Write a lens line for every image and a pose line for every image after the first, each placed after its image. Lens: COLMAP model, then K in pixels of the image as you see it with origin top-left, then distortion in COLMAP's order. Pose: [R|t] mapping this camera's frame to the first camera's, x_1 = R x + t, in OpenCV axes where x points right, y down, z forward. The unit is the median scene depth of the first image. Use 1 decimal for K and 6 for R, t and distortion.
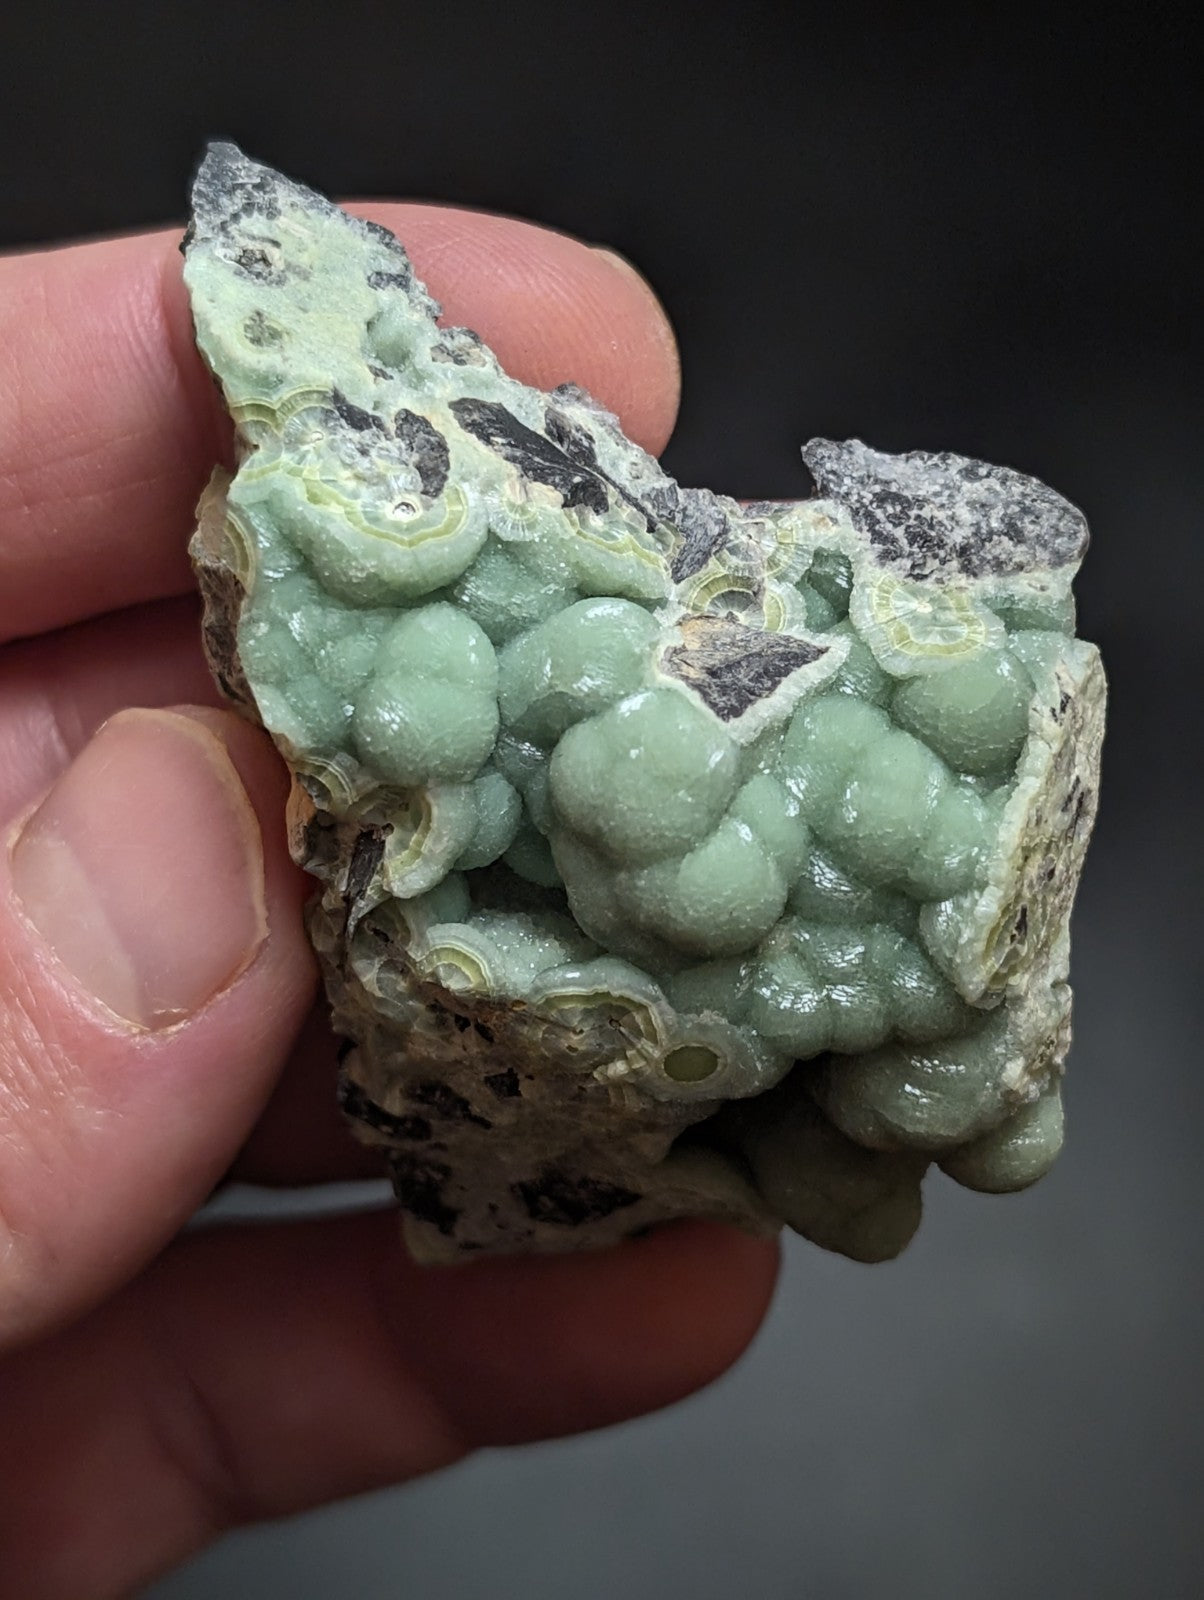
lens RADIAL K [[3591.9, 0, 638.7], [0, 3591.9, 795.5], [0, 0, 1]] dist [0.238542, -0.494670]
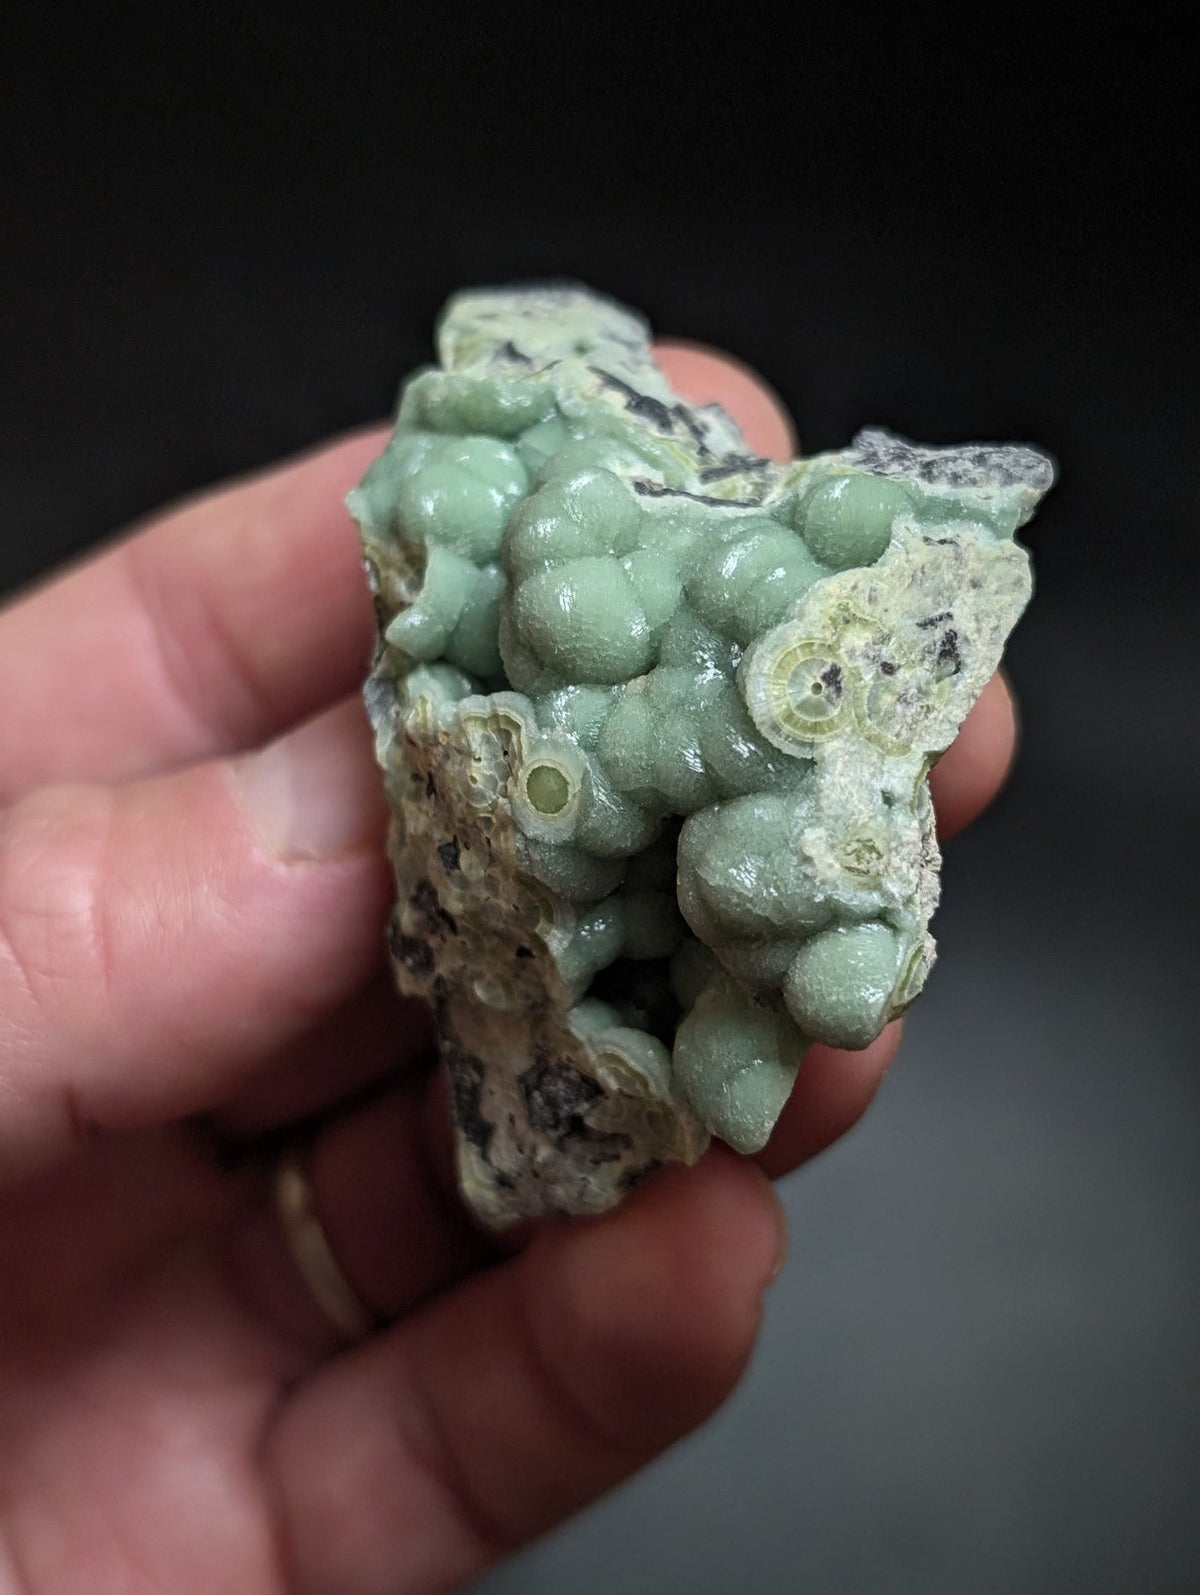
lens RADIAL K [[2638.1, 0, 596.0], [0, 2638.1, 771.7], [0, 0, 1]] dist [0.185831, -0.077165]
pose [[0.817908, 0.048100, -0.573335, 0.492298], [-0.371344, 0.805284, -0.462192, 0.439615], [0.439466, 0.590935, 0.676510, 0.442407]]
